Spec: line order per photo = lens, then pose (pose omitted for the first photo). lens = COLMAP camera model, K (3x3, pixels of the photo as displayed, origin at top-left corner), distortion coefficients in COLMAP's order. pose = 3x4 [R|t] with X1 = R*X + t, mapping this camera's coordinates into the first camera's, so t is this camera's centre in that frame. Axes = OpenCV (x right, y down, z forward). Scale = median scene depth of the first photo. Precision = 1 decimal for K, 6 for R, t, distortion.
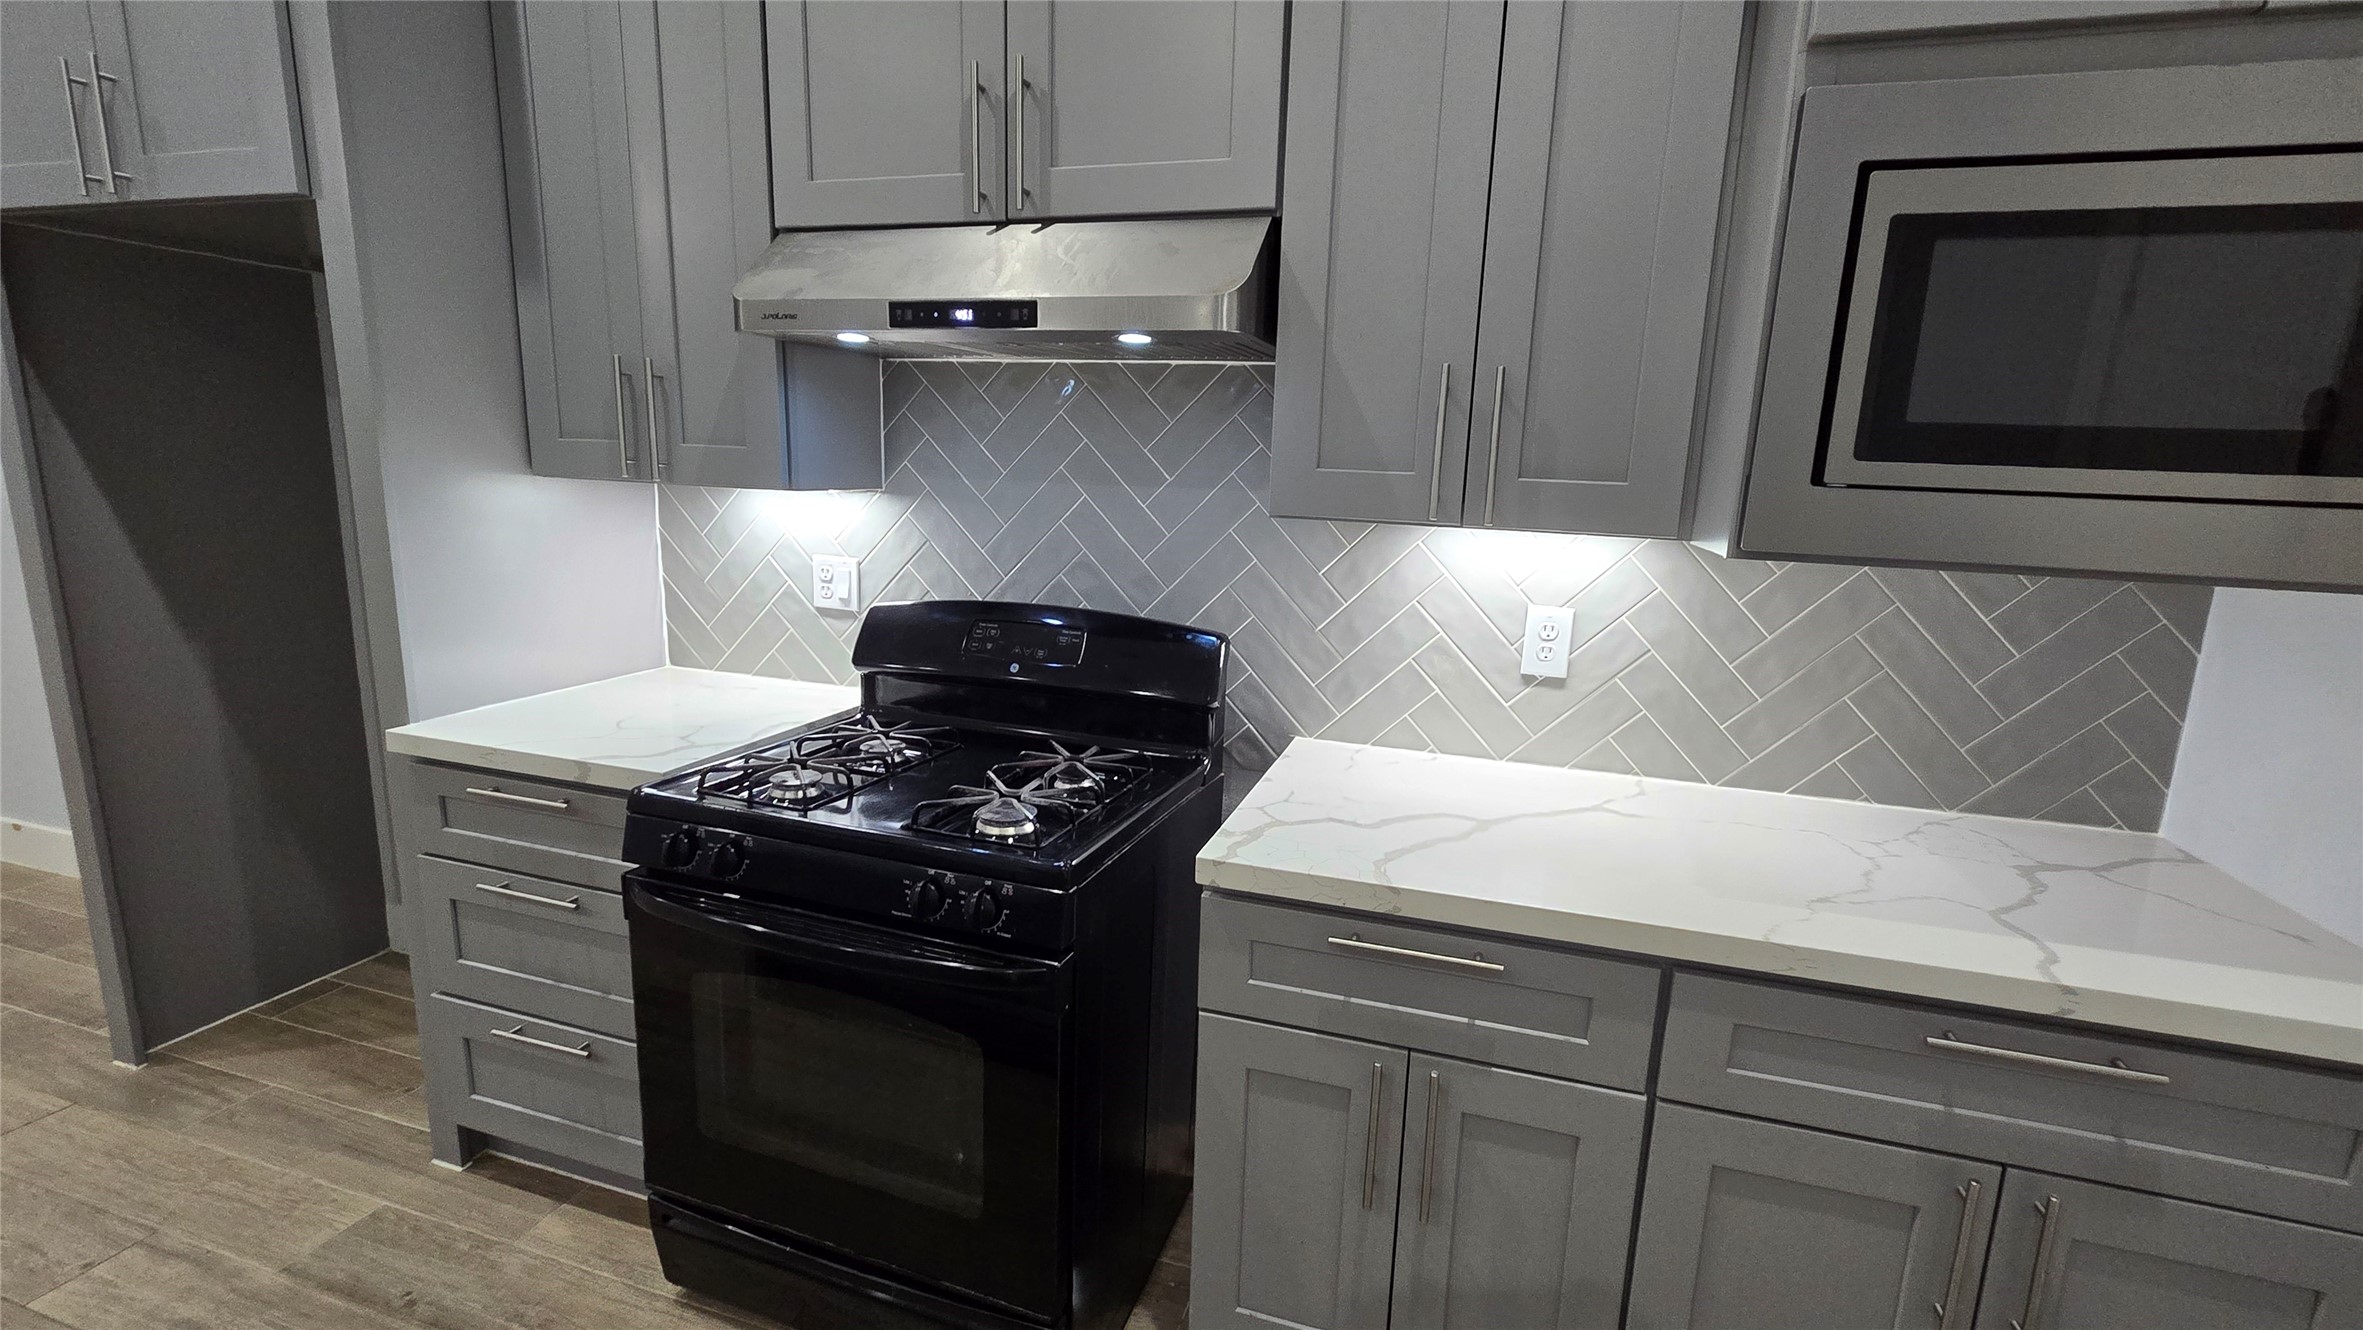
lens RADIAL K [[1026.1, 0, 1206.6], [0, 1026.1, 658.4], [0, 0, 1]] dist [0.000445, 0.002555]
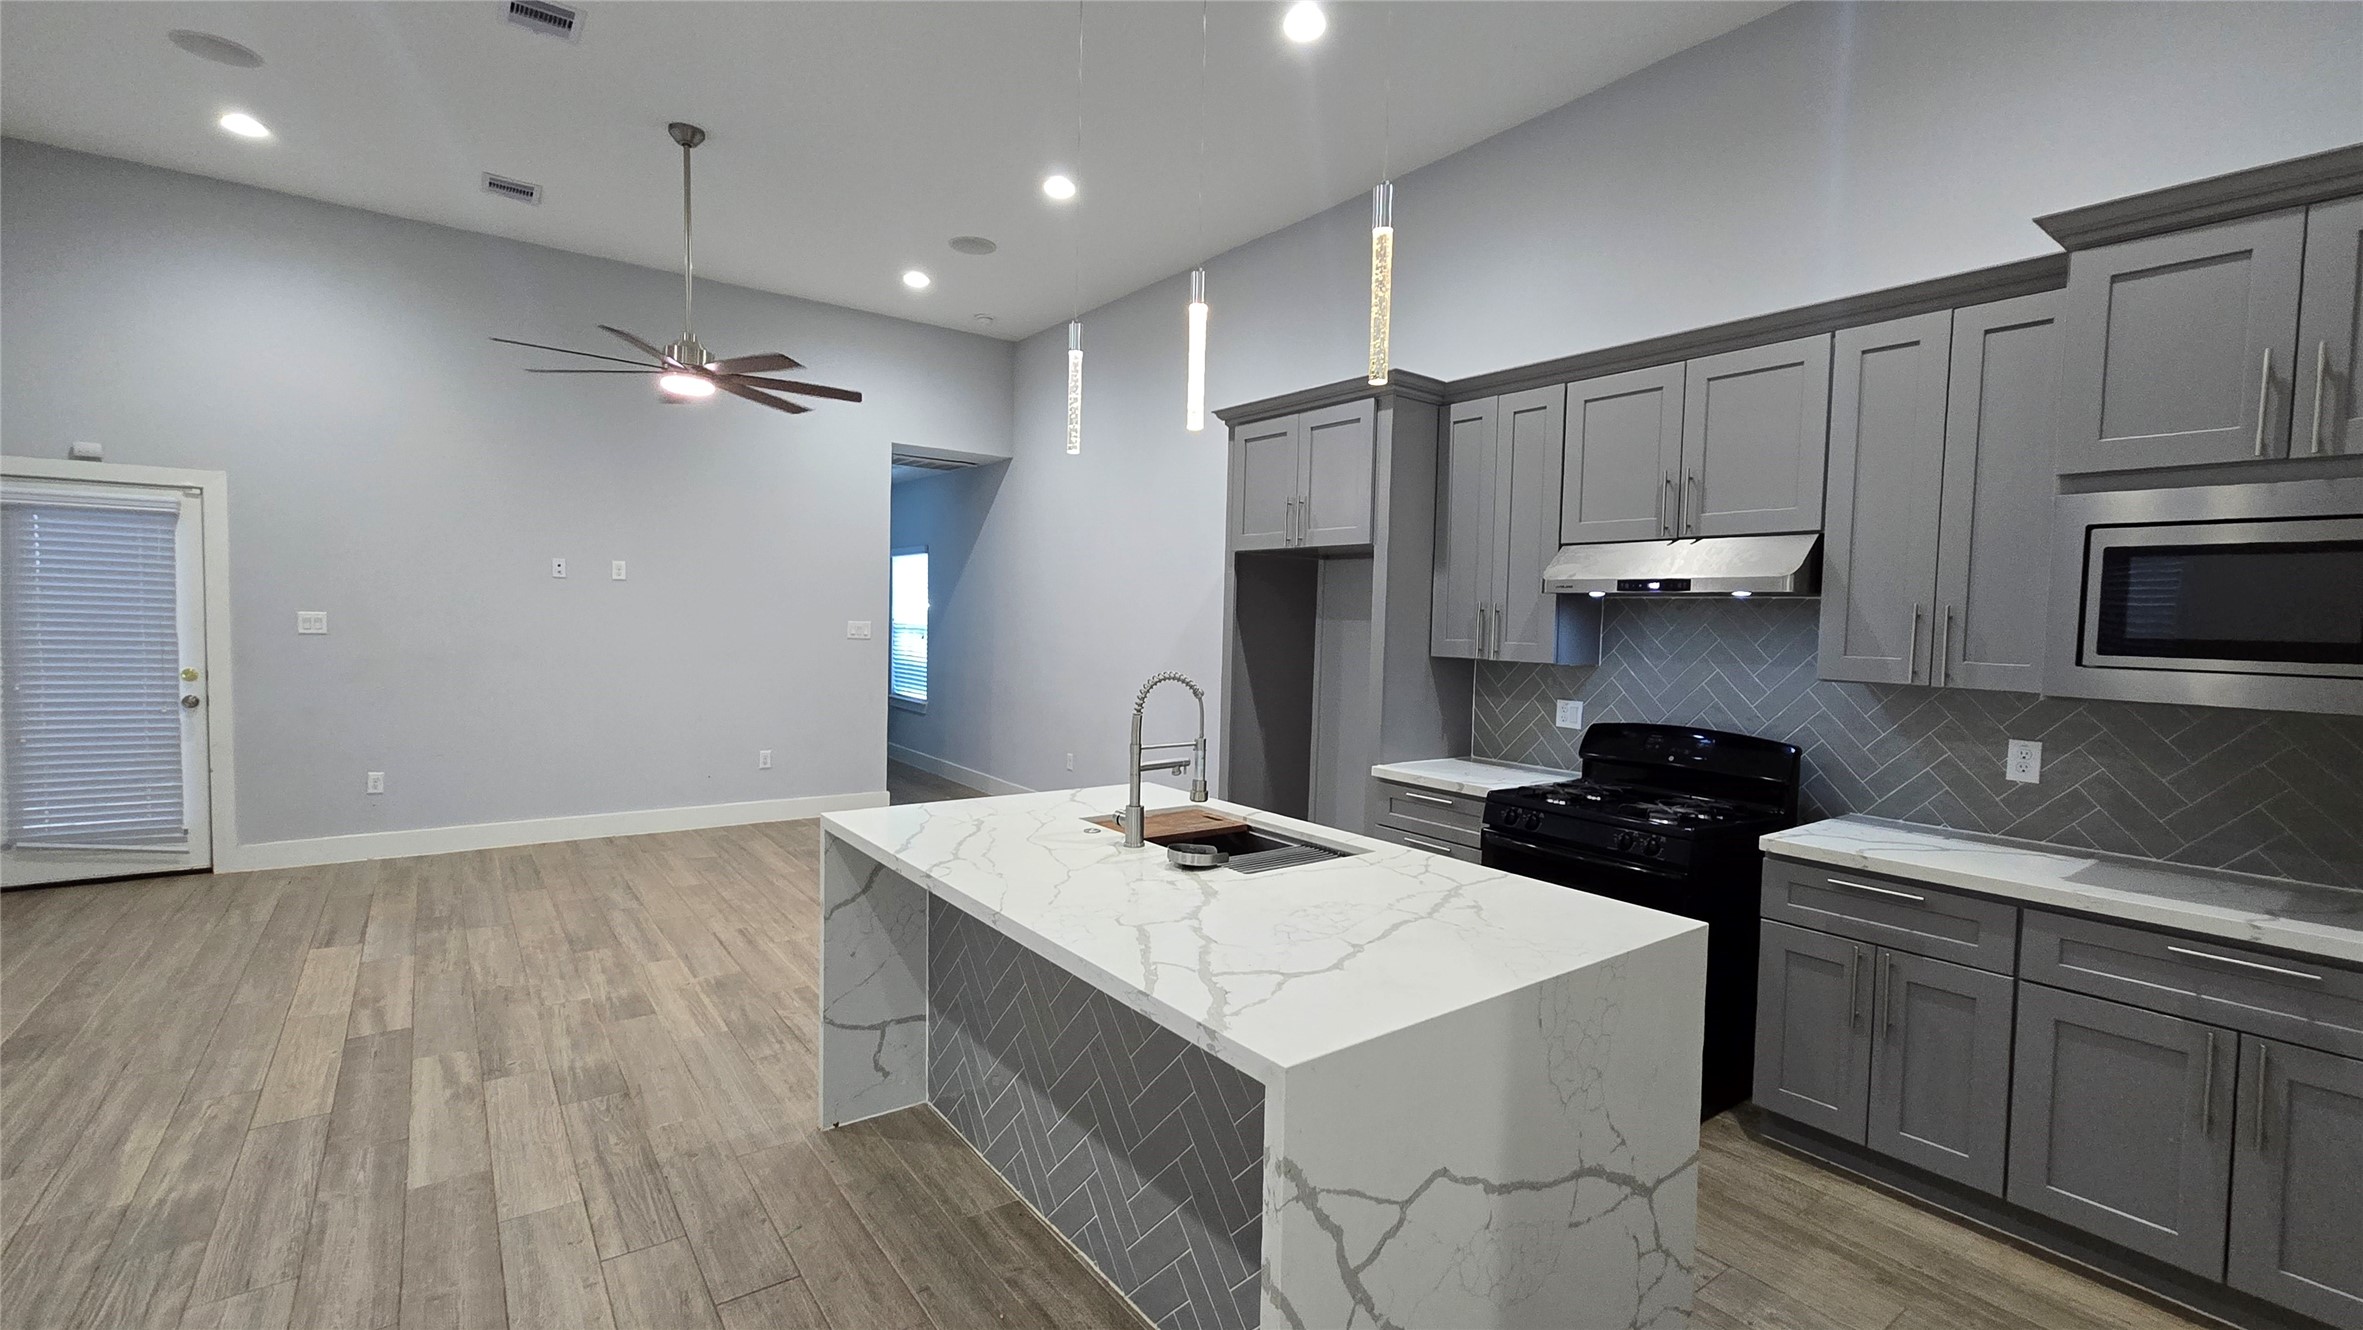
lens RADIAL K [[1026.1, 0, 1204.5], [0, 1026.1, 665.9], [0, 0, 1]] dist [0.000445, 0.002555]
pose [[0.813766, 0.011797, -0.581073, 0.251237], [-0.106977, 0.985752, -0.129803, 0.215280], [0.571263, 0.167791, 0.803433, -1.249310]]
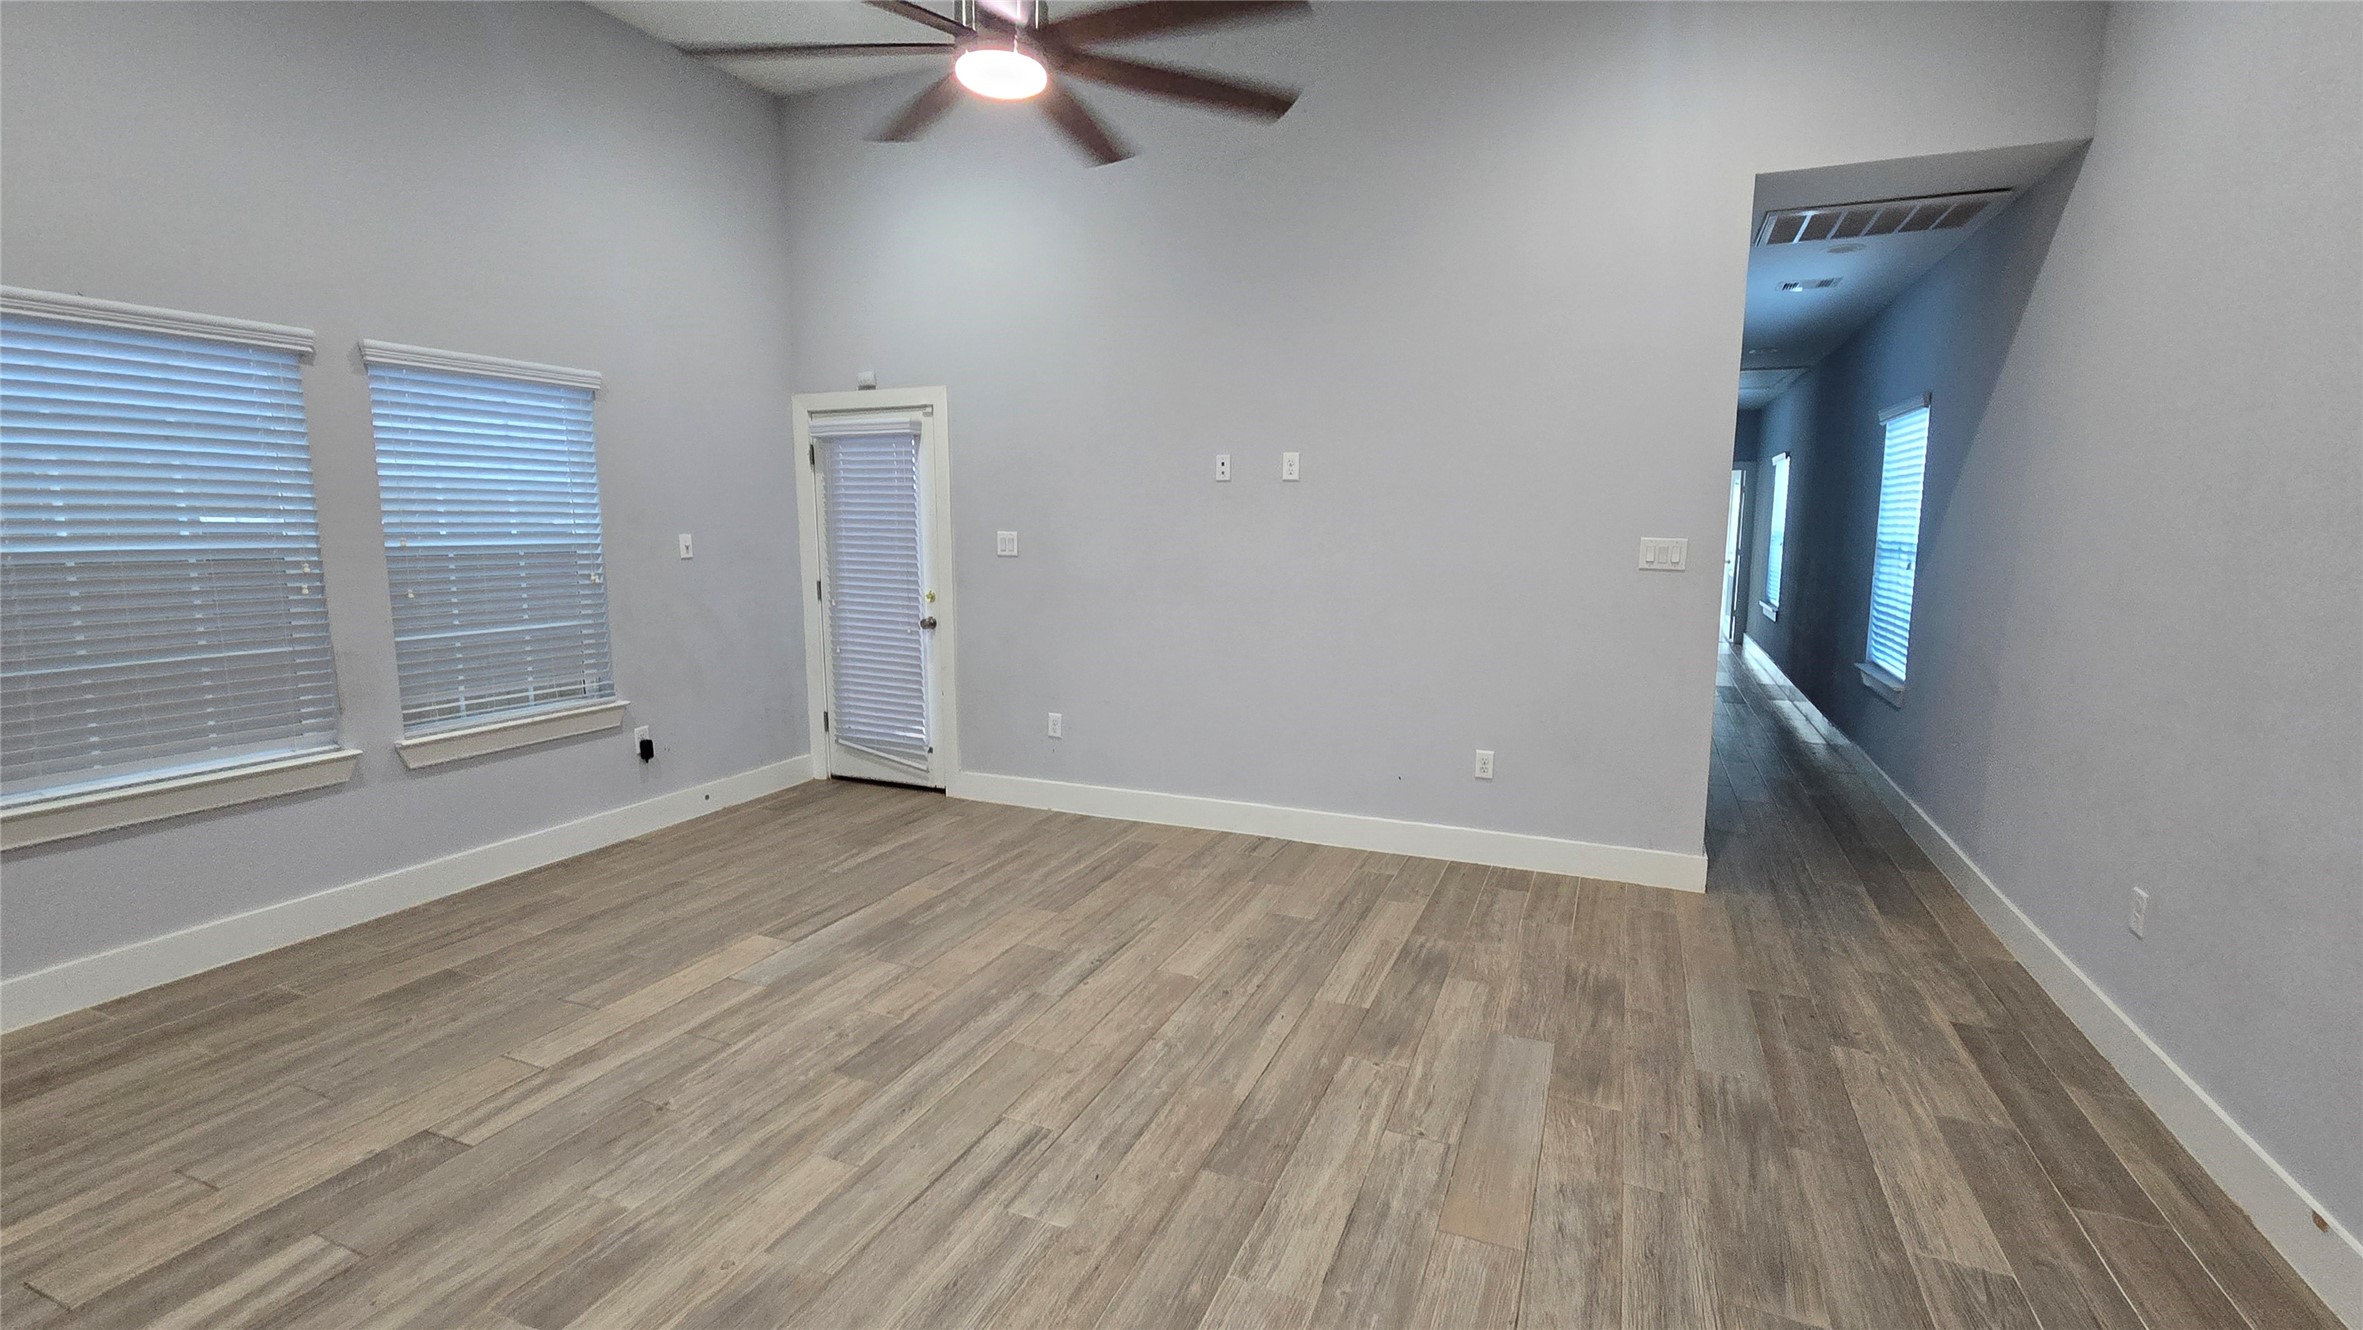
lens RADIAL K [[1026.1, 0, 1206.8], [0, 1026.1, 654.3], [0, 0, 1]] dist [0.000445, 0.002555]
pose [[-0.093450, 0.093612, -0.991213, -1.122663], [-0.197545, 0.974033, 0.110614, -0.198986], [0.975829, 0.206146, -0.072530, 0.712688]]
